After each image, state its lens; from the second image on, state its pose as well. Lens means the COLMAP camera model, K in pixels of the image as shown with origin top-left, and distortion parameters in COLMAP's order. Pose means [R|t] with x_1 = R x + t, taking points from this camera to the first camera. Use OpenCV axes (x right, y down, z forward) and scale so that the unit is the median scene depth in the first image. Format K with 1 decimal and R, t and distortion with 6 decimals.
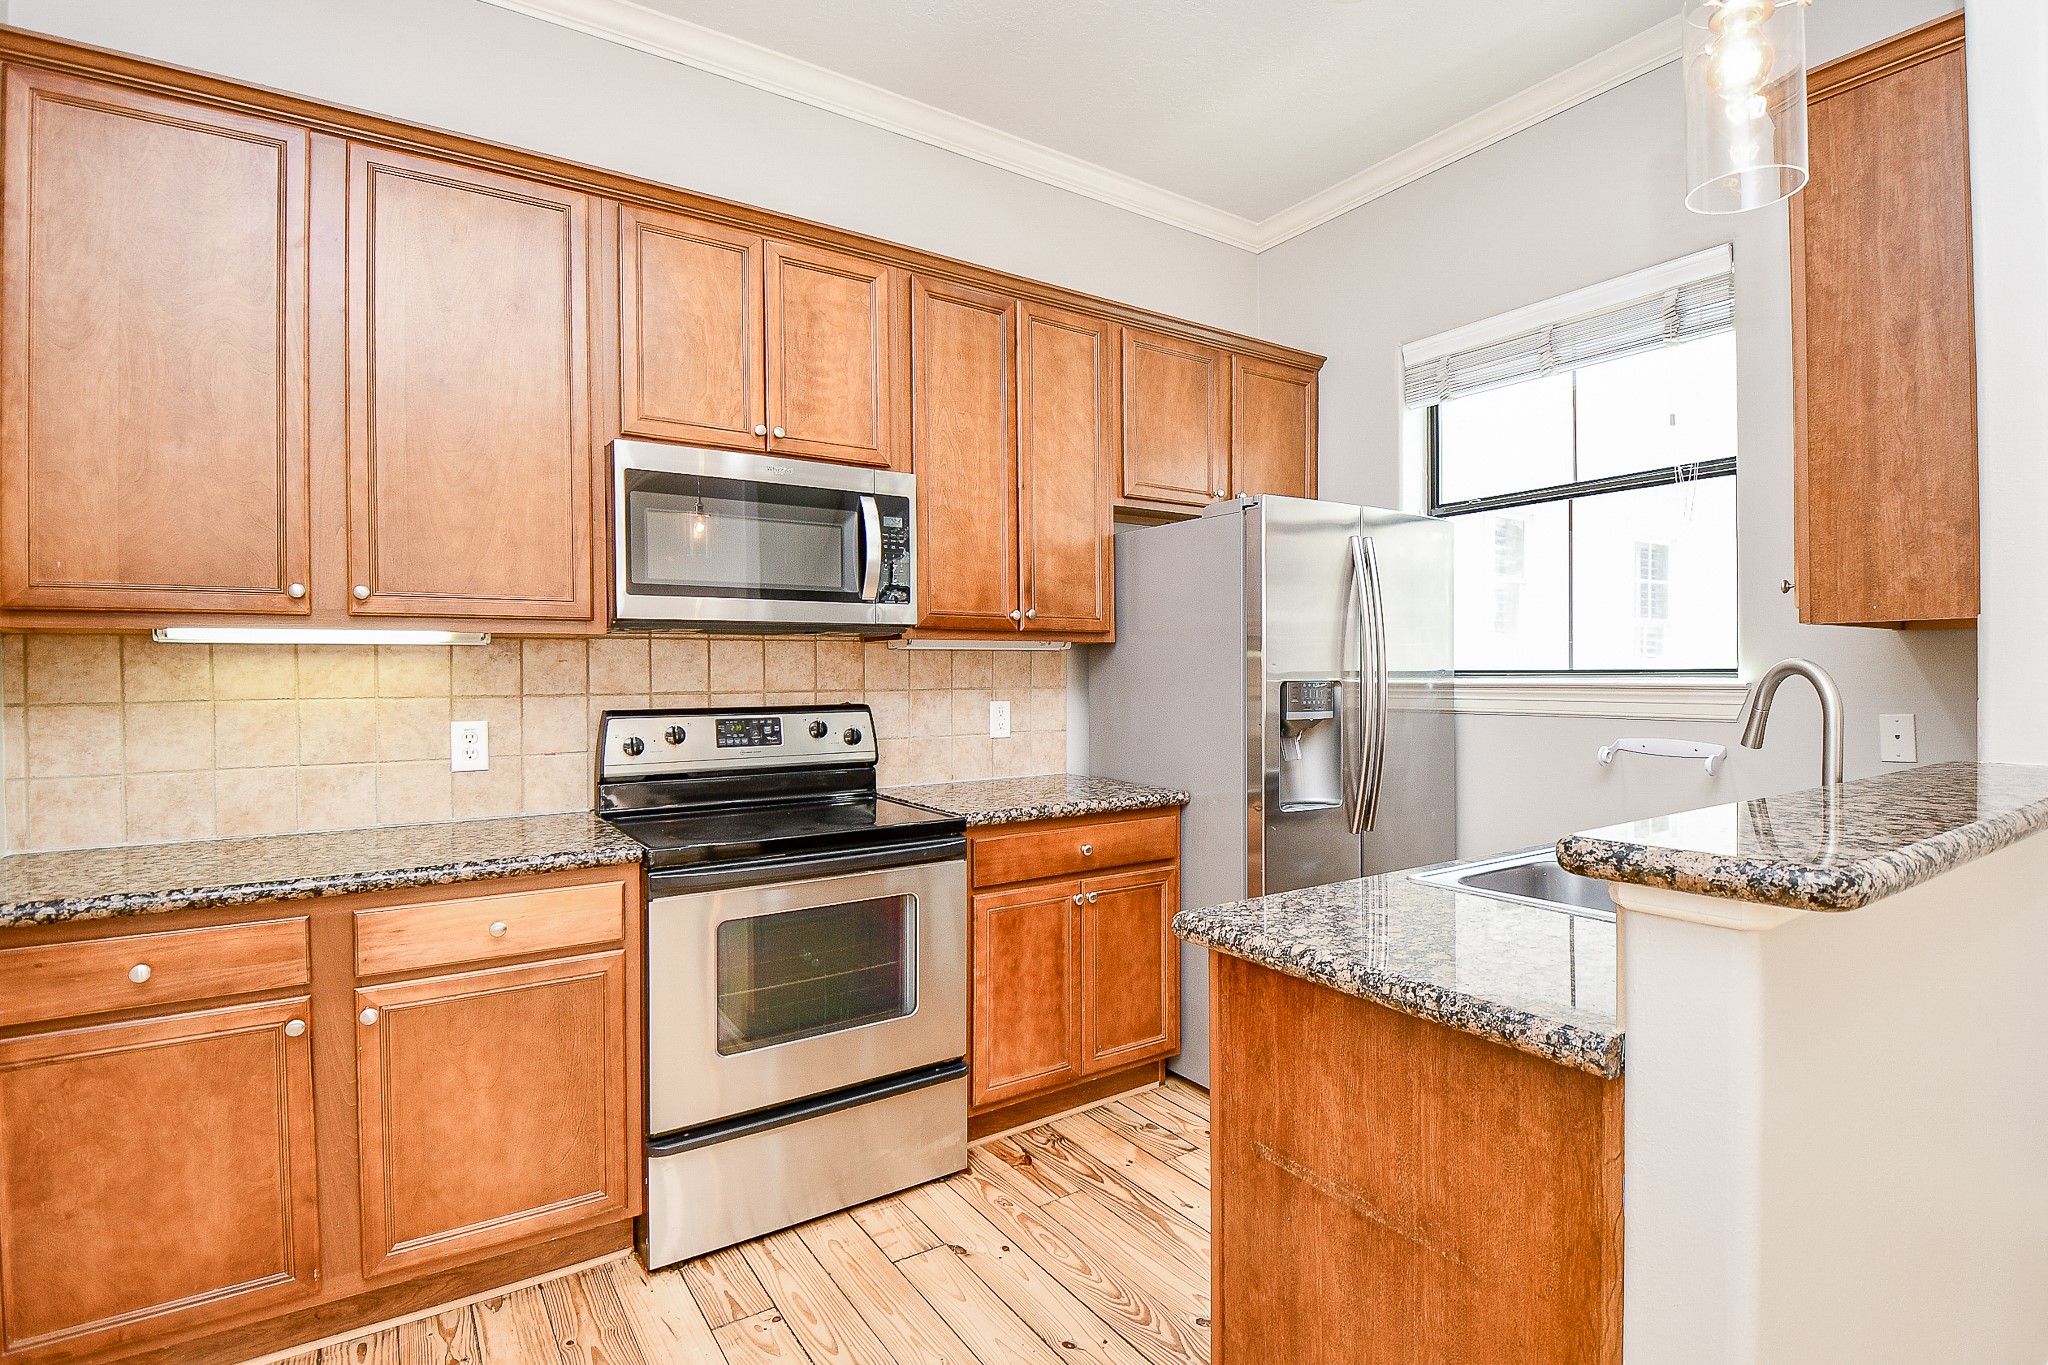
lens RADIAL K [[994.3, 0, 1070.9], [0, 994.3, 677.8], [0, 0, 1]] dist [-0.002717, -0.011563]
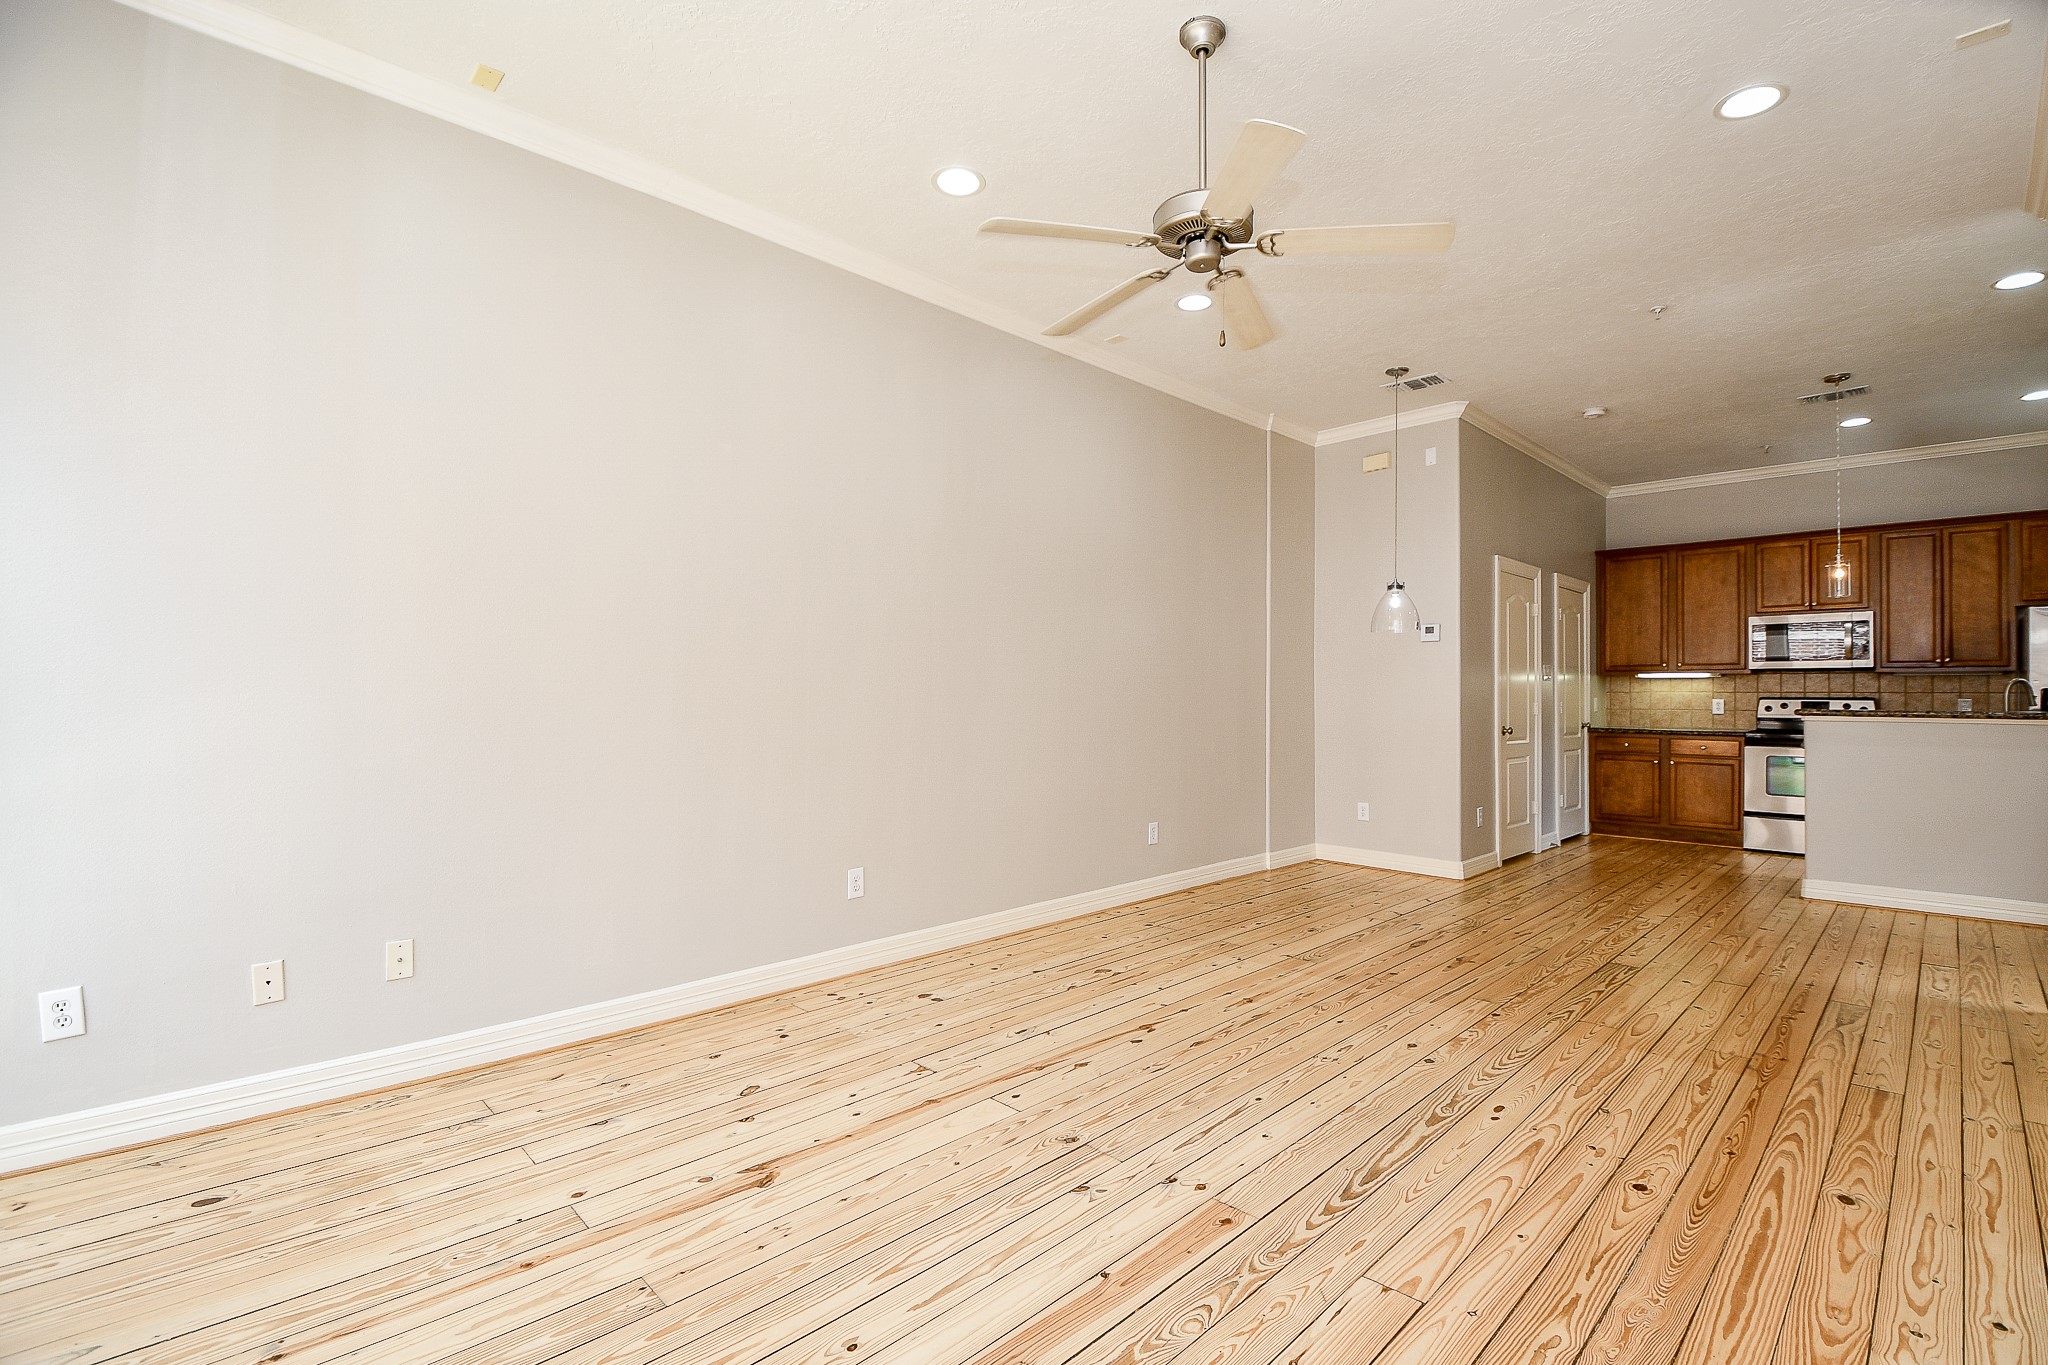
lens RADIAL K [[906.8, 0, 1049.8], [0, 906.8, 692.9], [0, 0, 1]] dist [-0.012922, -0.005824]
pose [[0.166332, 0.004857, -0.986058, 2.365538], [-0.008769, 0.999956, 0.003446, 0.036898], [0.986031, 0.008074, 0.166367, -2.043211]]
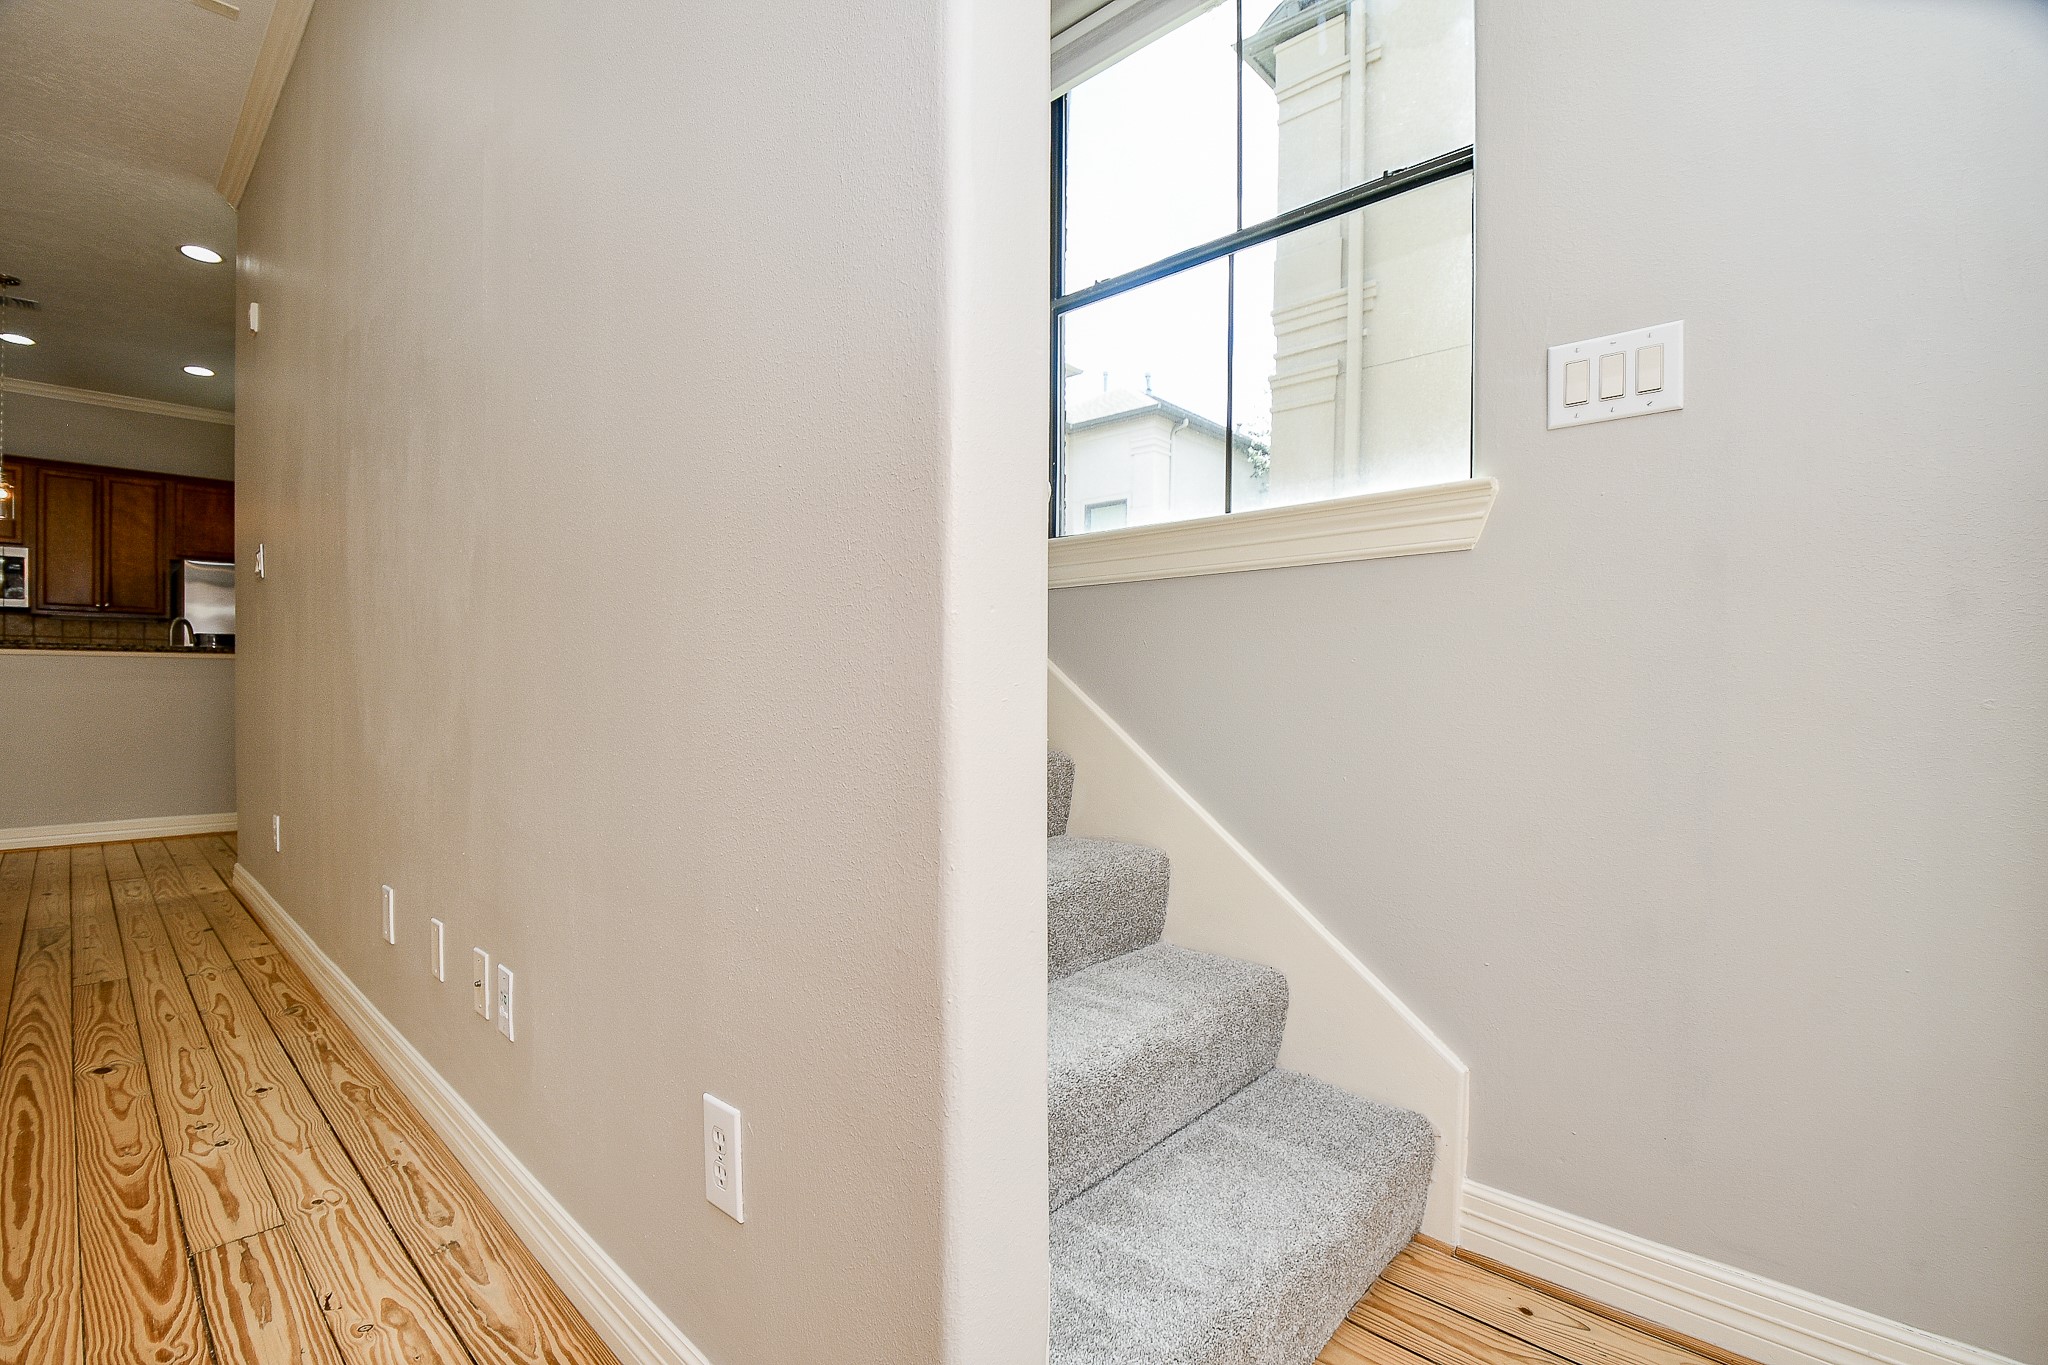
lens RADIAL K [[906.8, 0, 1008.4], [0, 906.8, 684.7], [0, 0, 1]] dist [-0.012922, -0.005824]
pose [[0.979503, 0.010036, 0.201178, 2.323691], [-0.009469, 0.999948, -0.003778, 0.160756], [-0.201206, 0.001796, 0.979547, -2.155937]]
